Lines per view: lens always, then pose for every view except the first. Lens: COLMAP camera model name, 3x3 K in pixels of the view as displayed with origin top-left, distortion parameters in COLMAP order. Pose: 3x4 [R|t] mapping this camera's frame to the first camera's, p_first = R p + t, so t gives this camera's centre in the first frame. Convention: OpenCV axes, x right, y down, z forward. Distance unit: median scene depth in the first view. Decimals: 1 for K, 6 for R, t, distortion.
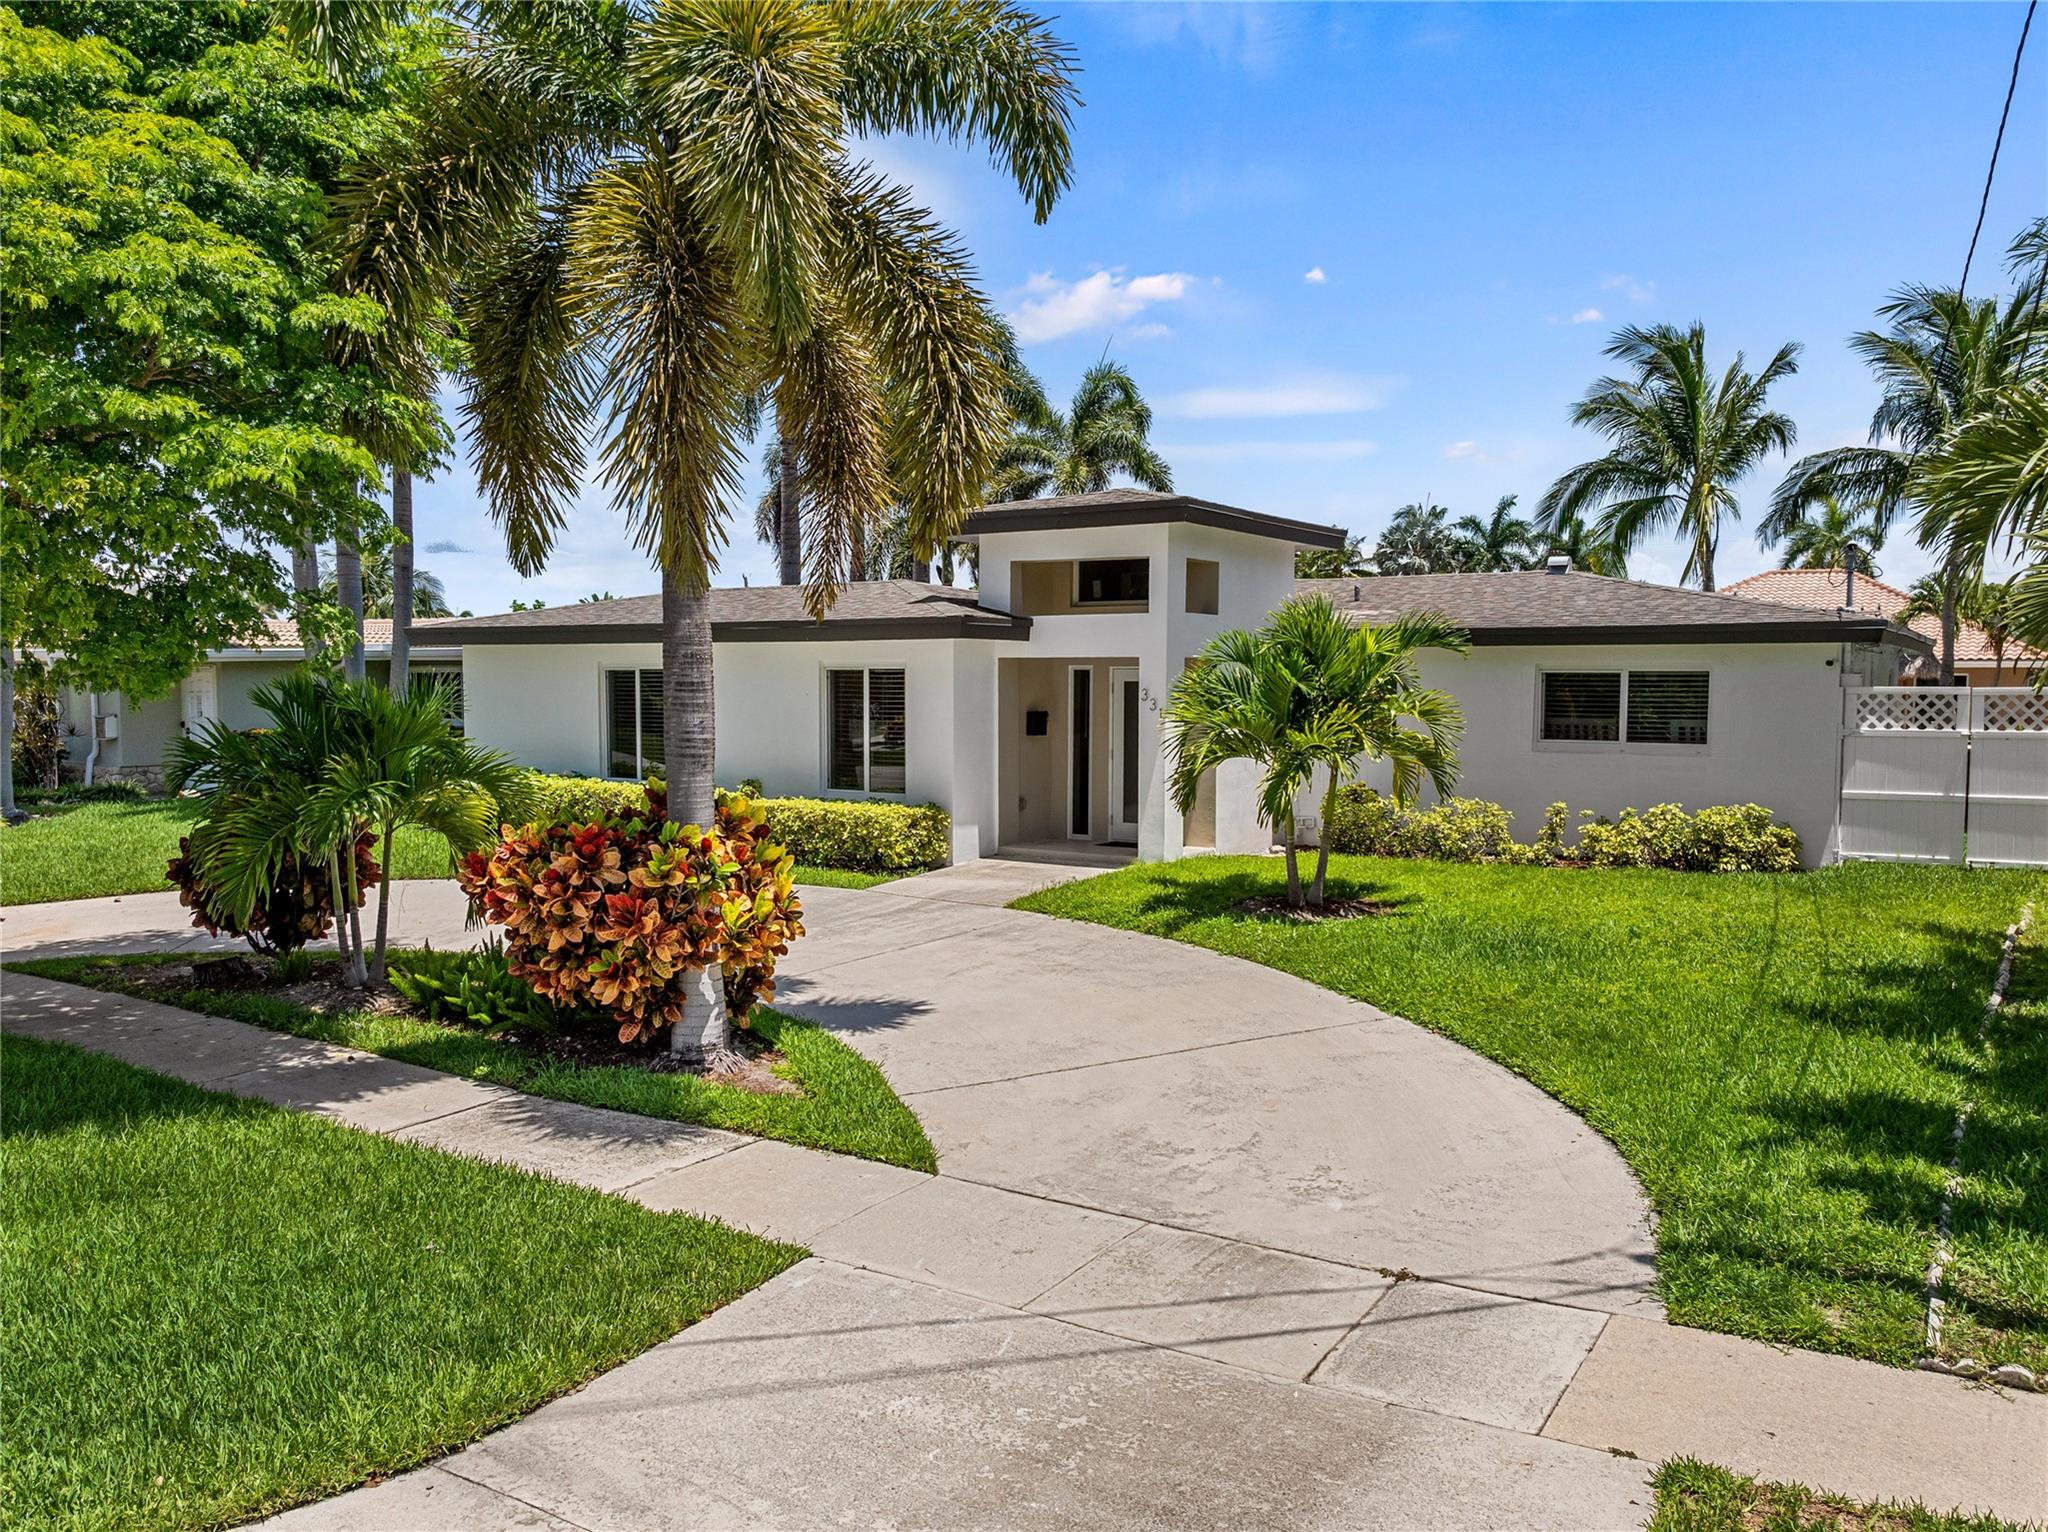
lens RADIAL K [[1434.9, 0, 1037.9], [0, 1434.9, 819.2], [0, 0, 1]] dist [-0.053573, 0.014235]
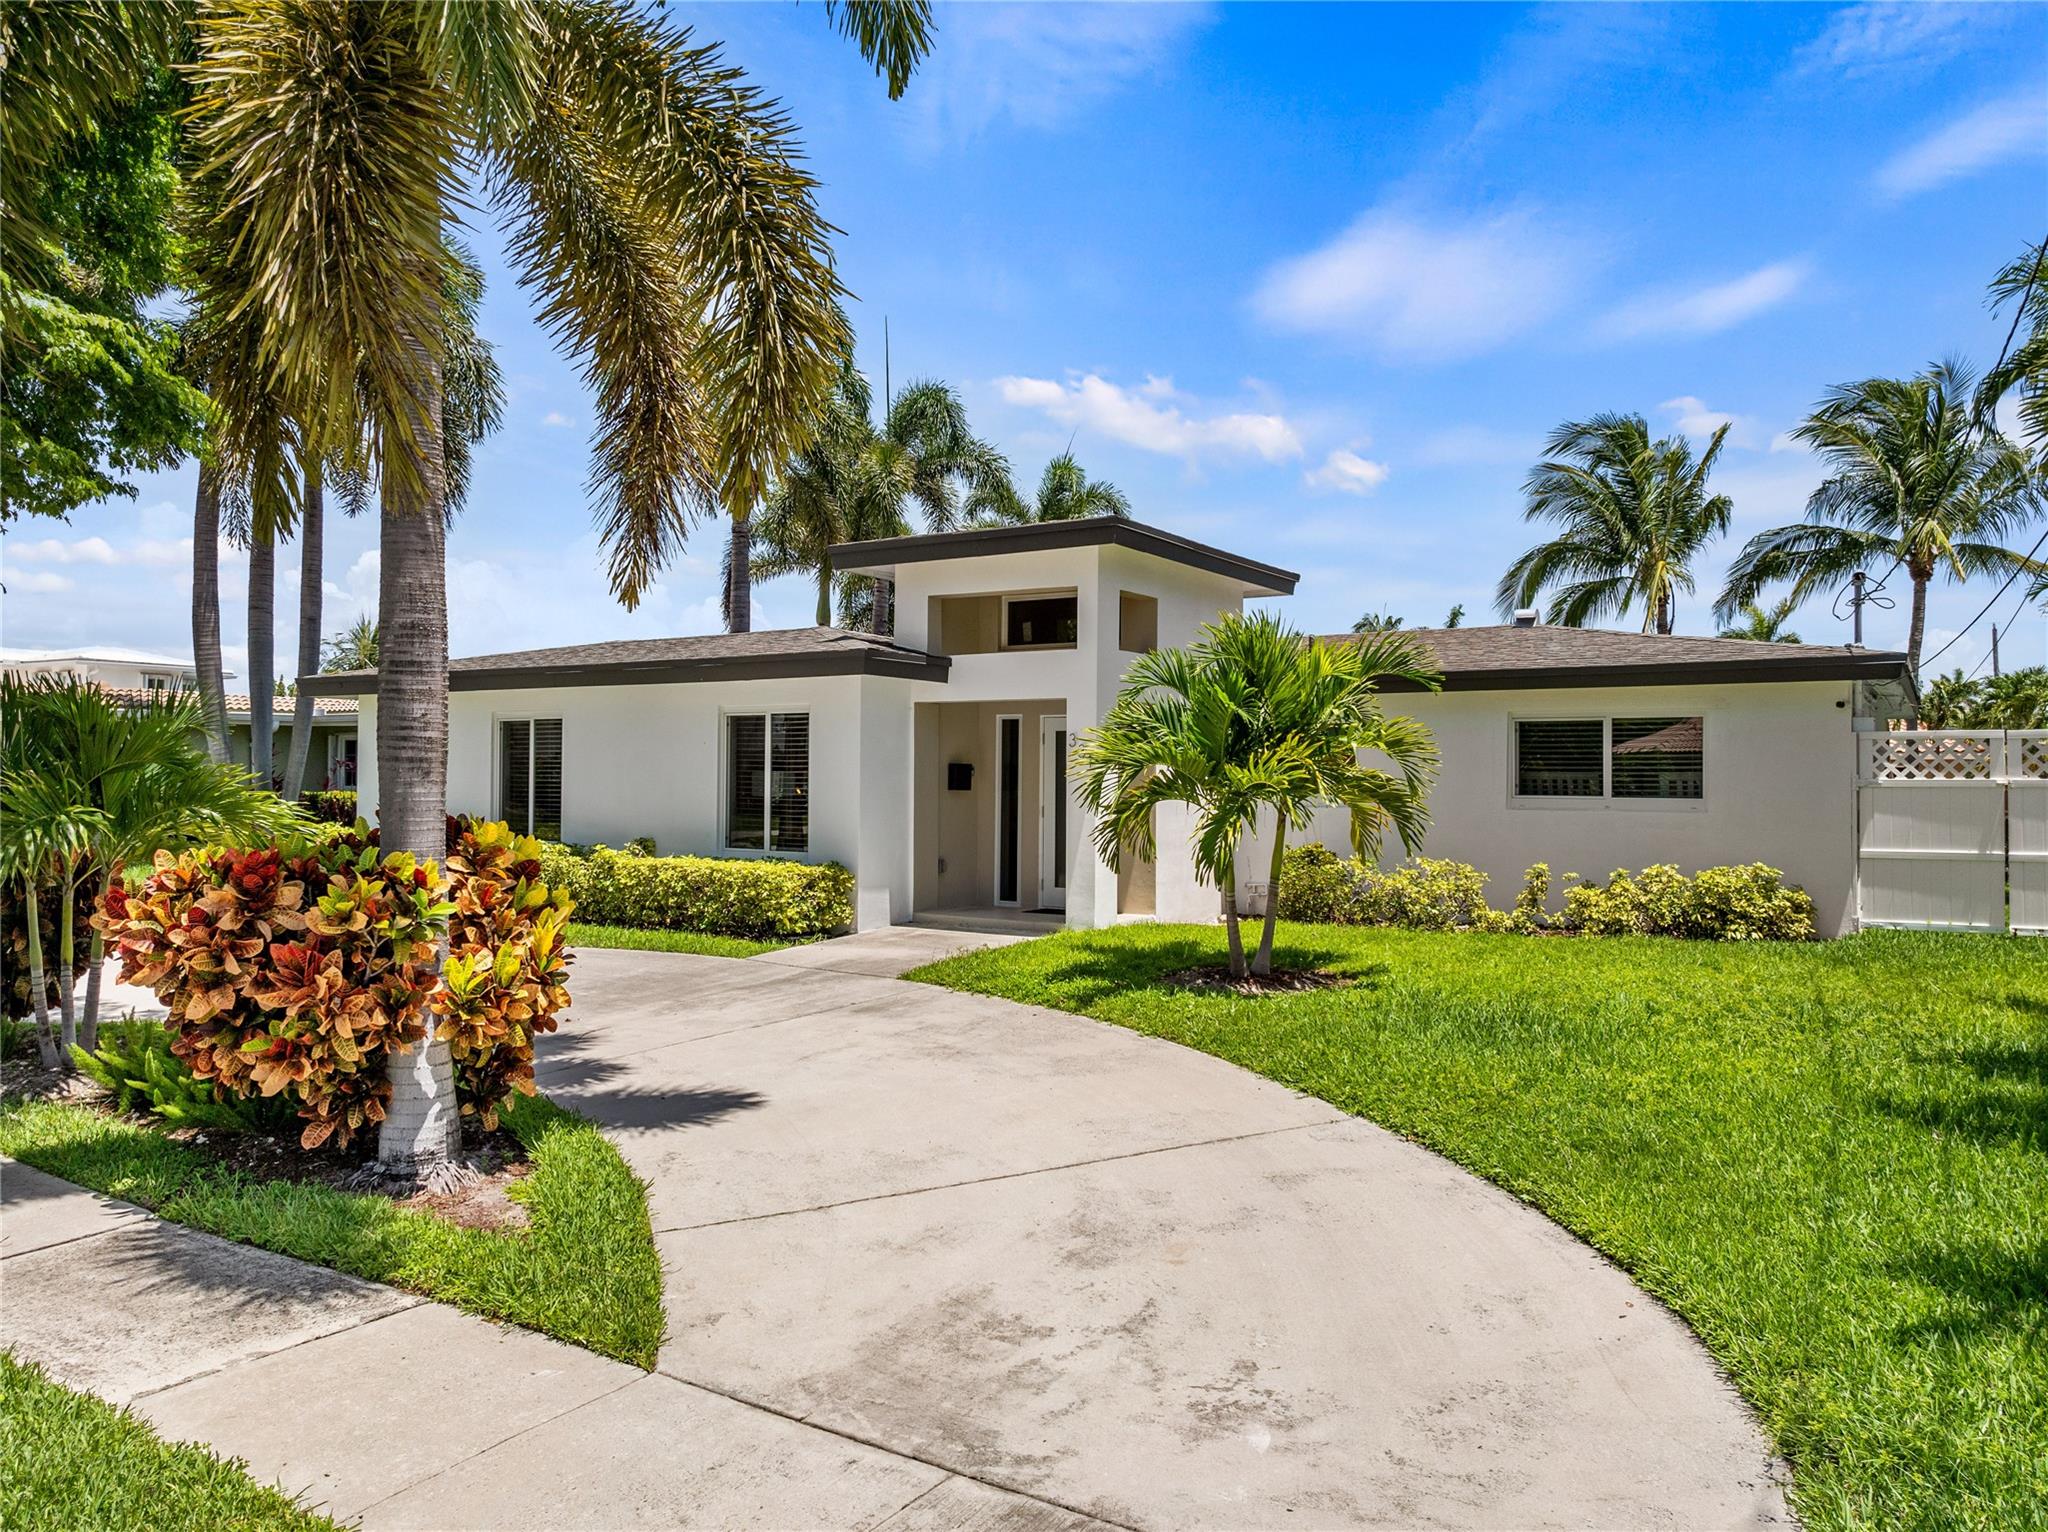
lens RADIAL K [[1434.9, 0, 1021.1], [0, 1434.9, 761.5], [0, 0, 1]] dist [-0.053573, 0.014235]
pose [[0.999877, 0.007018, 0.014039, 0.054908], [-0.005641, 0.995382, -0.095830, 0.021371], [-0.014647, 0.095739, 0.995299, 0.210872]]
